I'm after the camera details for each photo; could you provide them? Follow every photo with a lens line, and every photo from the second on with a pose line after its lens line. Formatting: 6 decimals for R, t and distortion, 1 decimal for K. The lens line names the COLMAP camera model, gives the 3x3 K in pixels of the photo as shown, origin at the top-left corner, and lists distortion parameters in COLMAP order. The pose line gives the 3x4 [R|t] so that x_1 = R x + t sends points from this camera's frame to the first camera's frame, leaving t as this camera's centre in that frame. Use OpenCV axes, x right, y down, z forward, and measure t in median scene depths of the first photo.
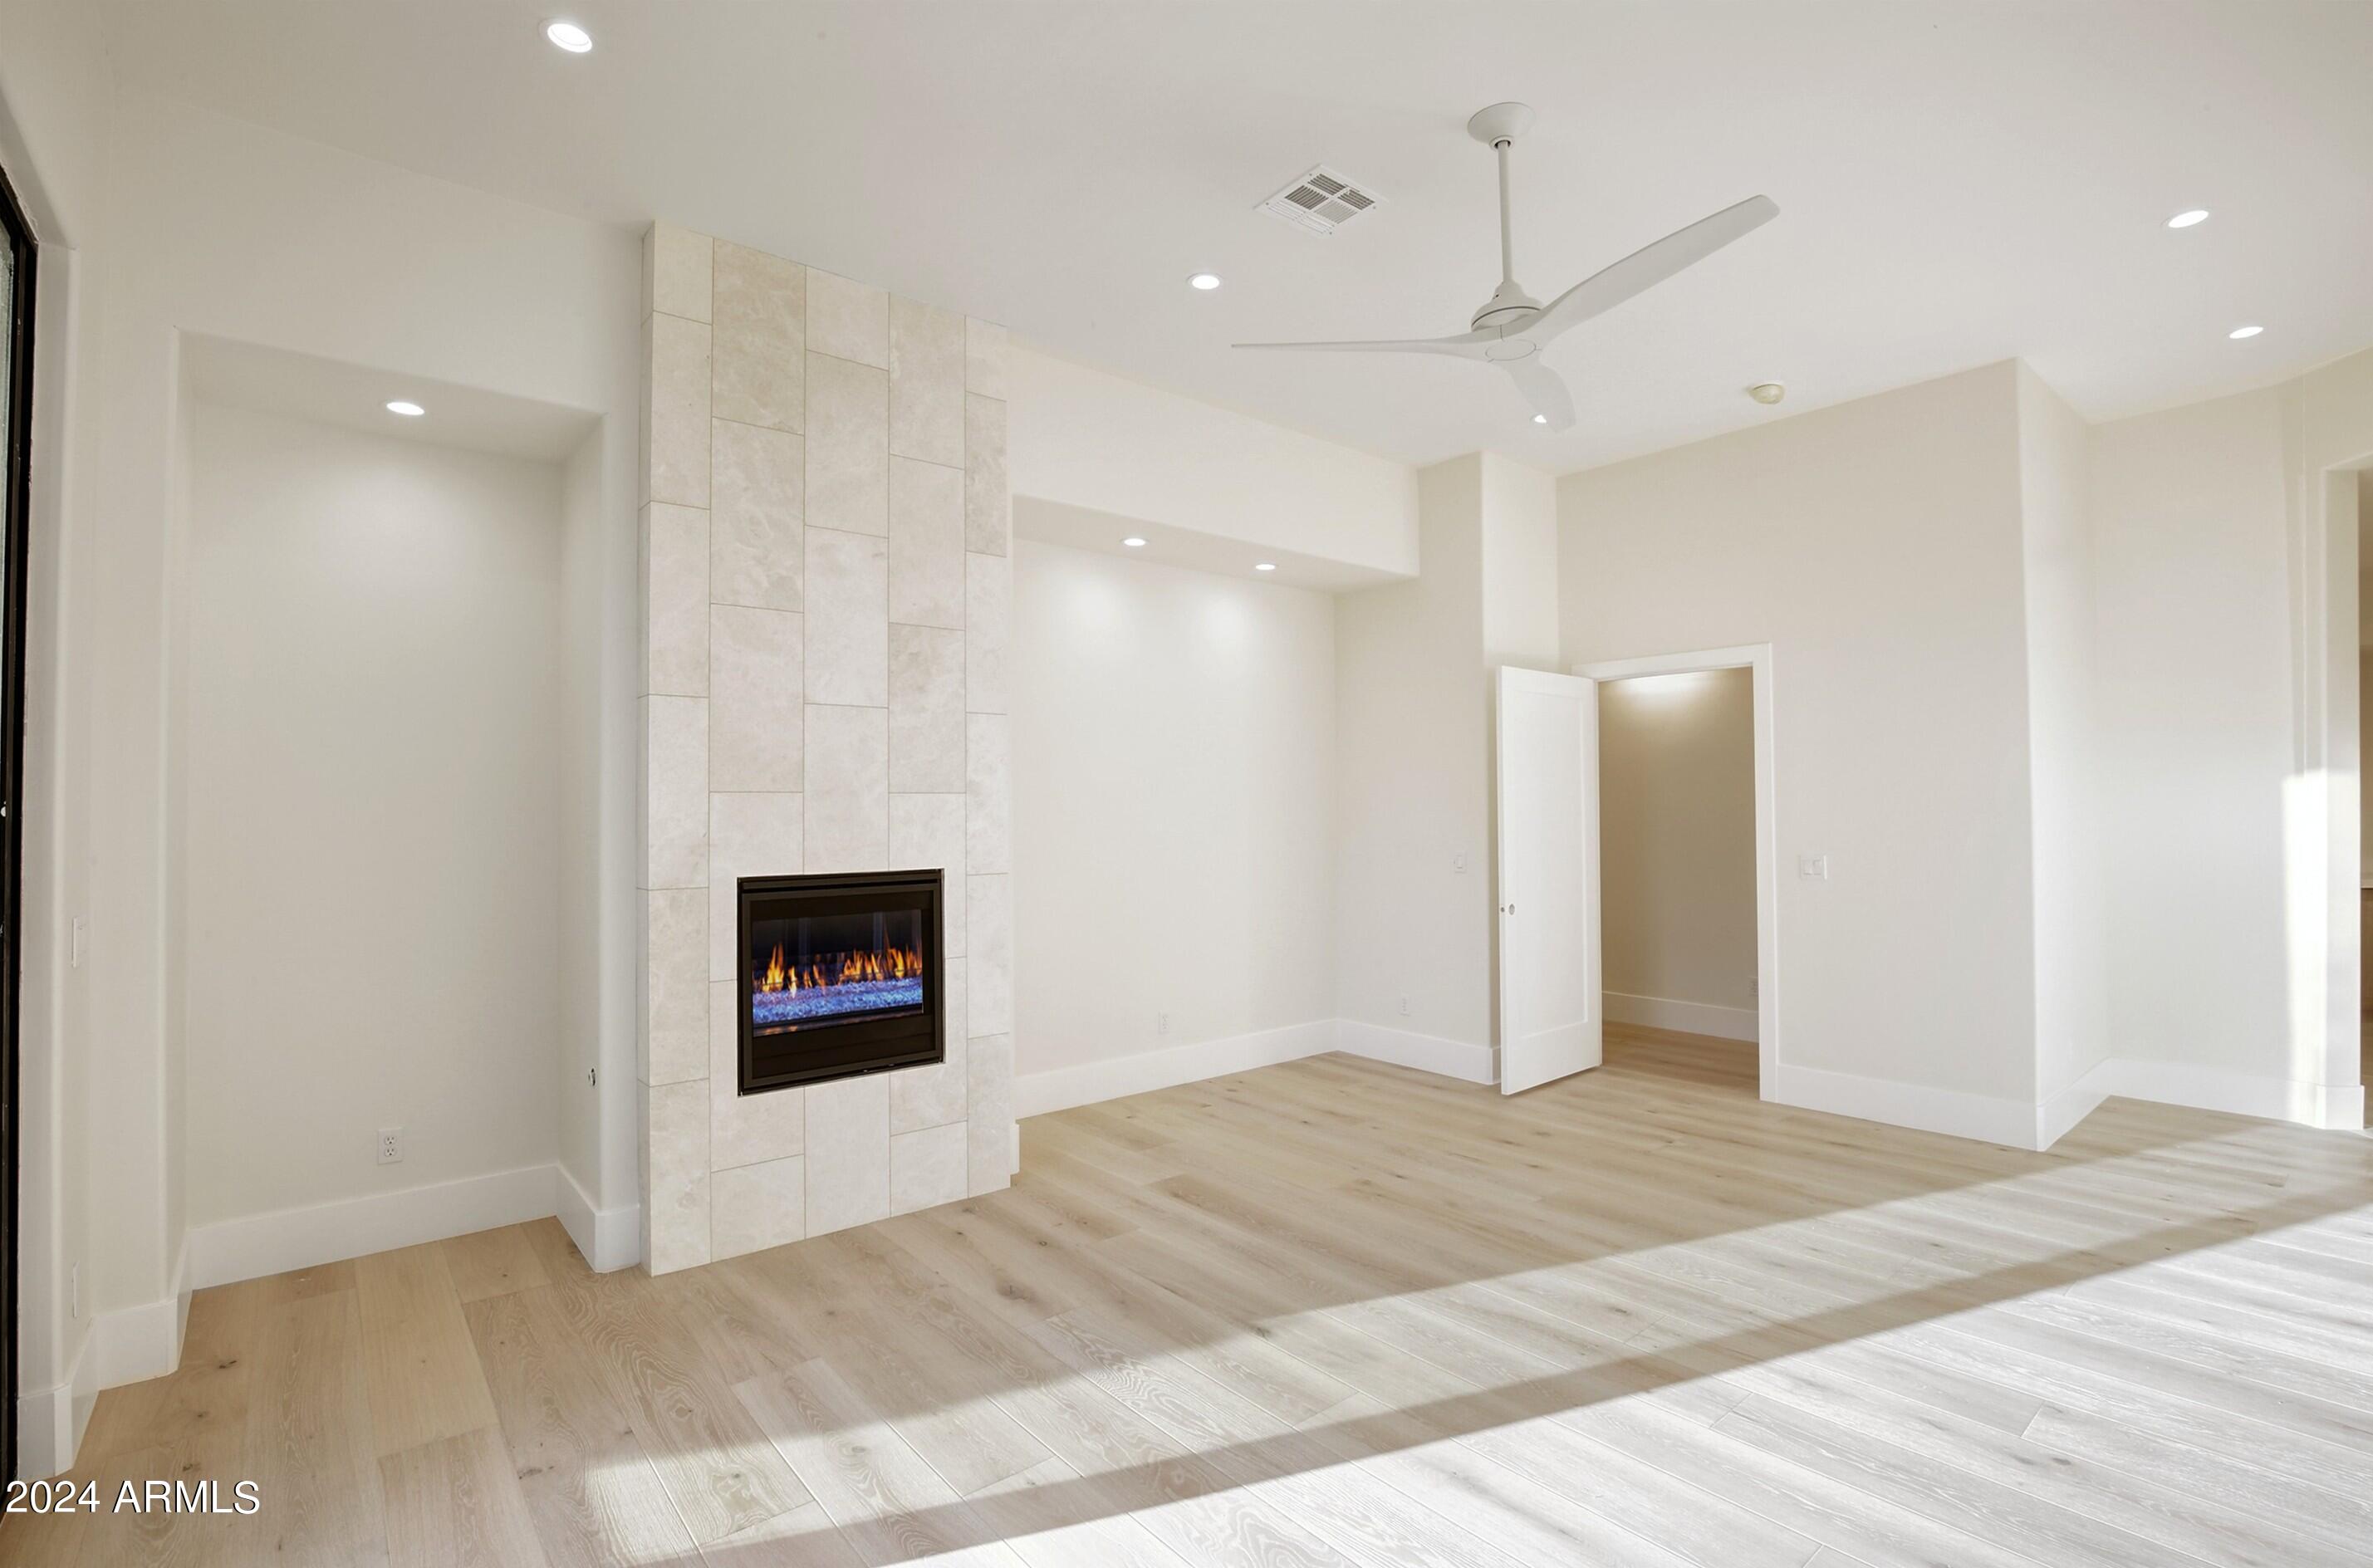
lens RADIAL K [[1422.3, 0, 1186.2], [0, 1422.3, 779.5], [0, 0, 1]] dist [-0.040047, -0.000184]
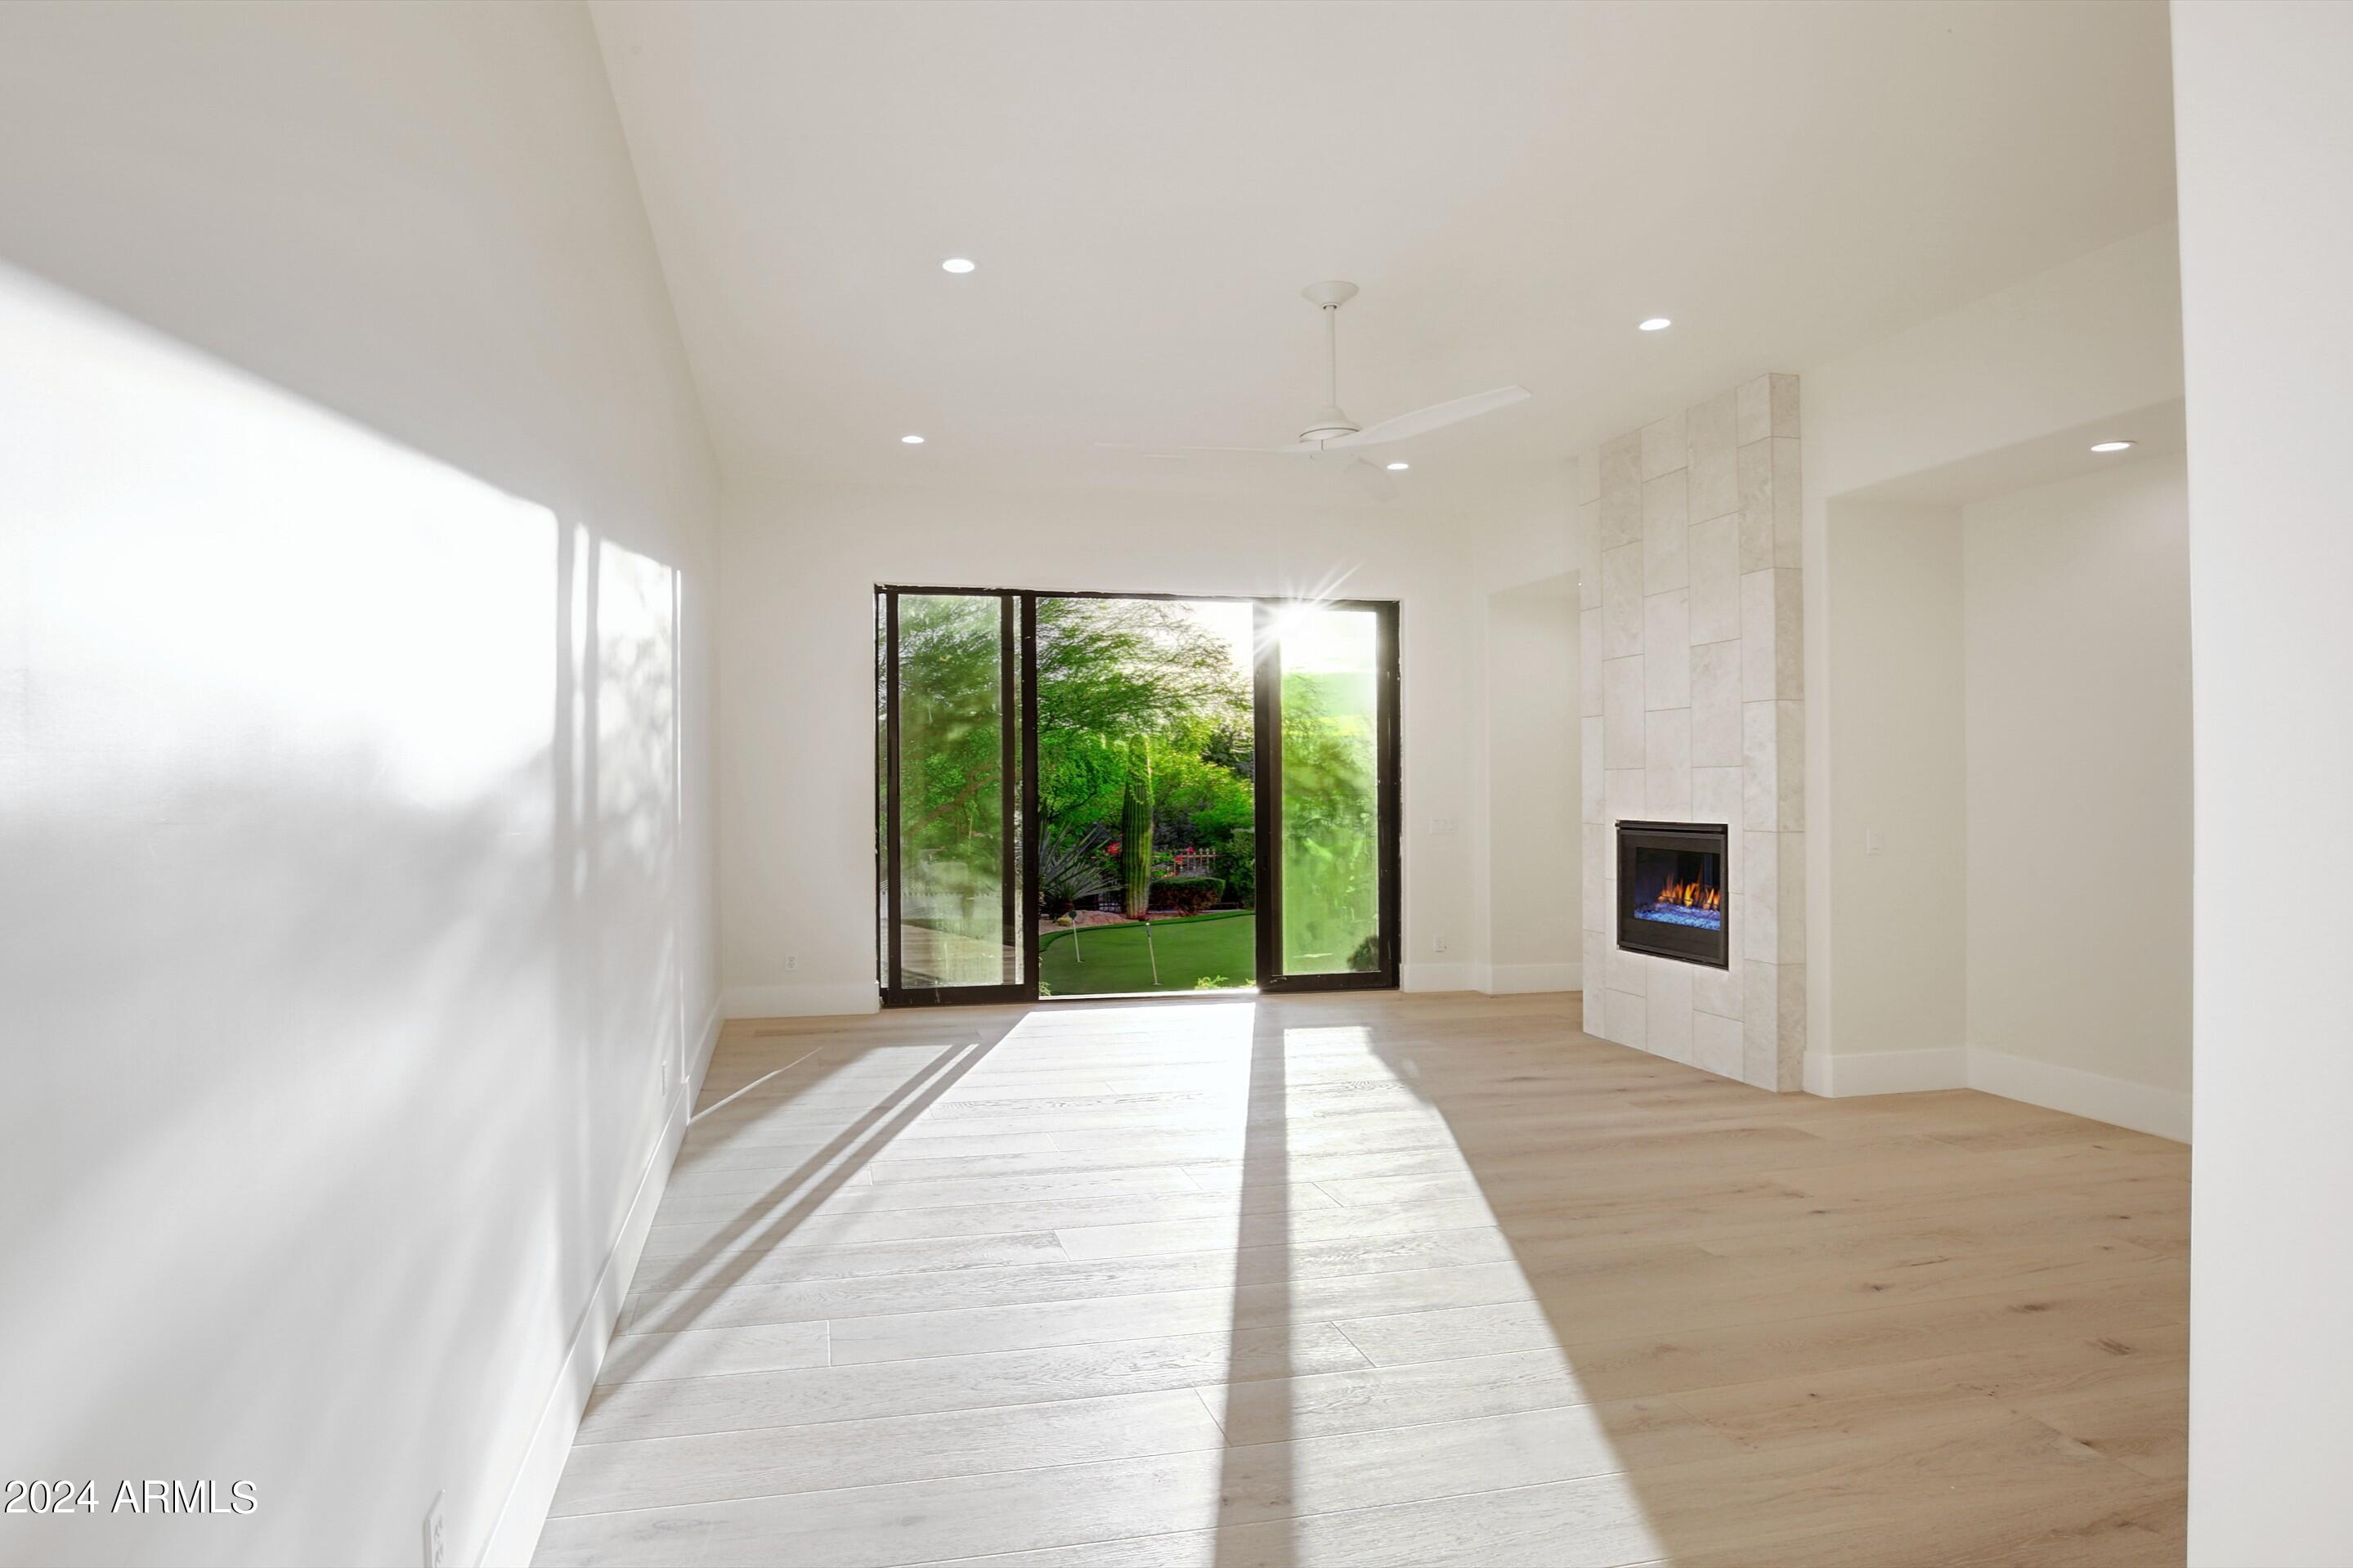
lens RADIAL K [[1063.8, 0, 1176.5], [0, 1063.8, 789.7], [0, 0, 1]] dist [-0.020133, -0.000005]
pose [[-0.469906, 0.015384, -0.882582, 0.950391], [0.032313, 0.999478, 0.000217, 0.014309], [0.882125, -0.028417, -0.470158, 1.030652]]
